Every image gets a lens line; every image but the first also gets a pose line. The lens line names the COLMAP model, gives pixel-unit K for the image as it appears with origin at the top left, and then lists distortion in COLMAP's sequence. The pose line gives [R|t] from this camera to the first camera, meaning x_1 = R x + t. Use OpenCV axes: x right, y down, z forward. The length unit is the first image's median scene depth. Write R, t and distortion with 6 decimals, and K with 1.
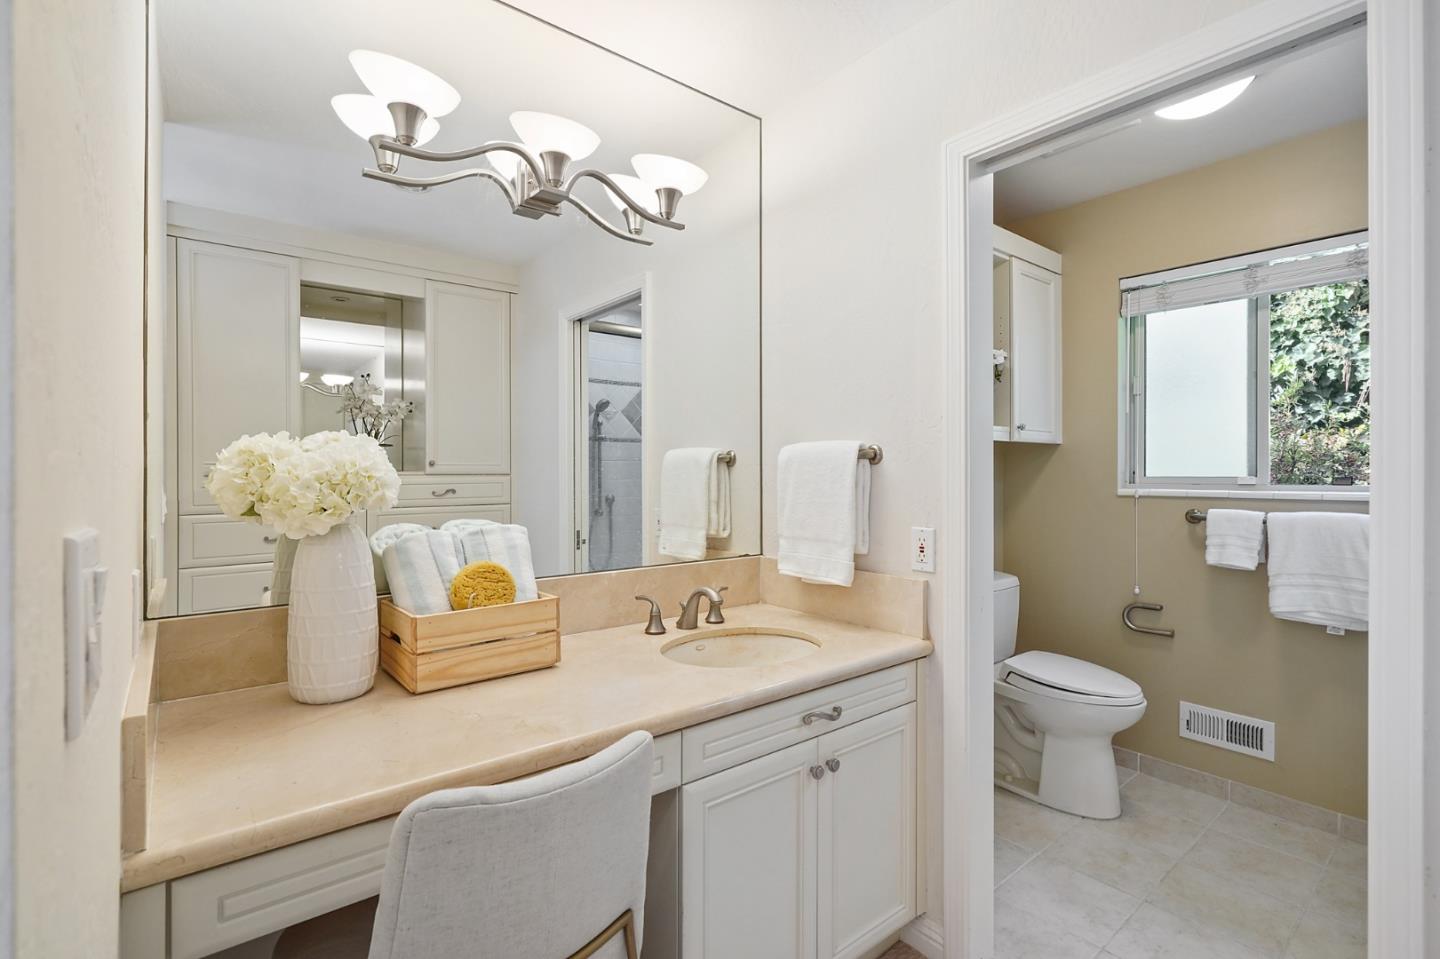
lens RADIAL K [[665.7, 0, 723.4], [0, 665.7, 473.2], [0, 0, 1]] dist [0.000717, -0.000072]
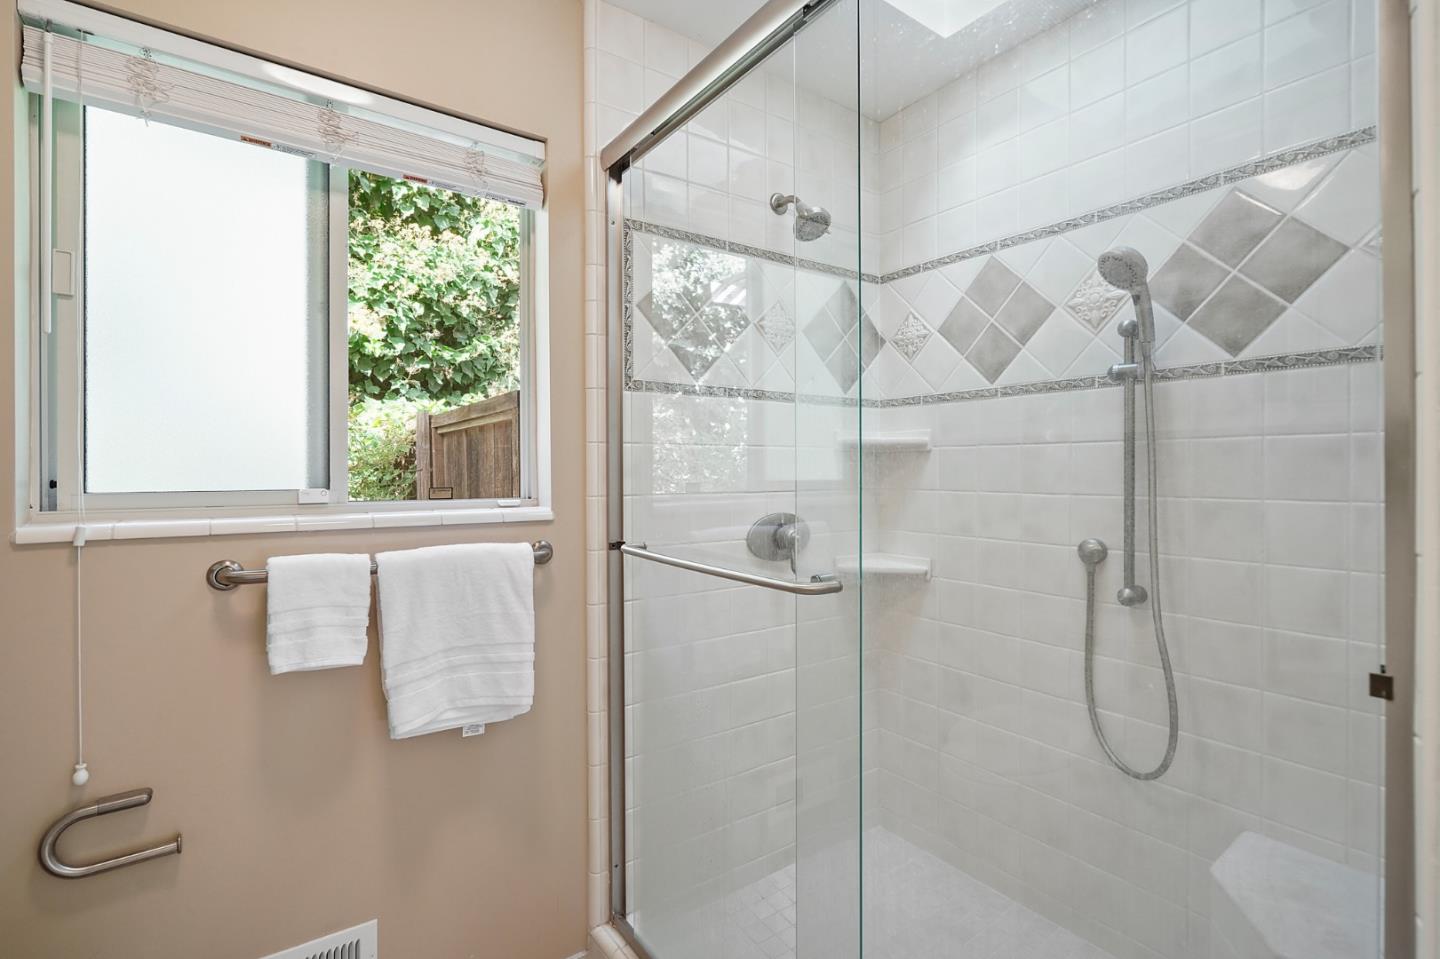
lens RADIAL K [[665.7, 0, 720.1], [0, 665.7, 489.5], [0, 0, 1]] dist [0.000717, -0.000072]
pose [[0.053707, -0.013836, 0.998461, 0.276917], [0.007033, 0.999884, 0.013477, 0.000787], [-0.998532, 0.006299, 0.053798, 0.666812]]
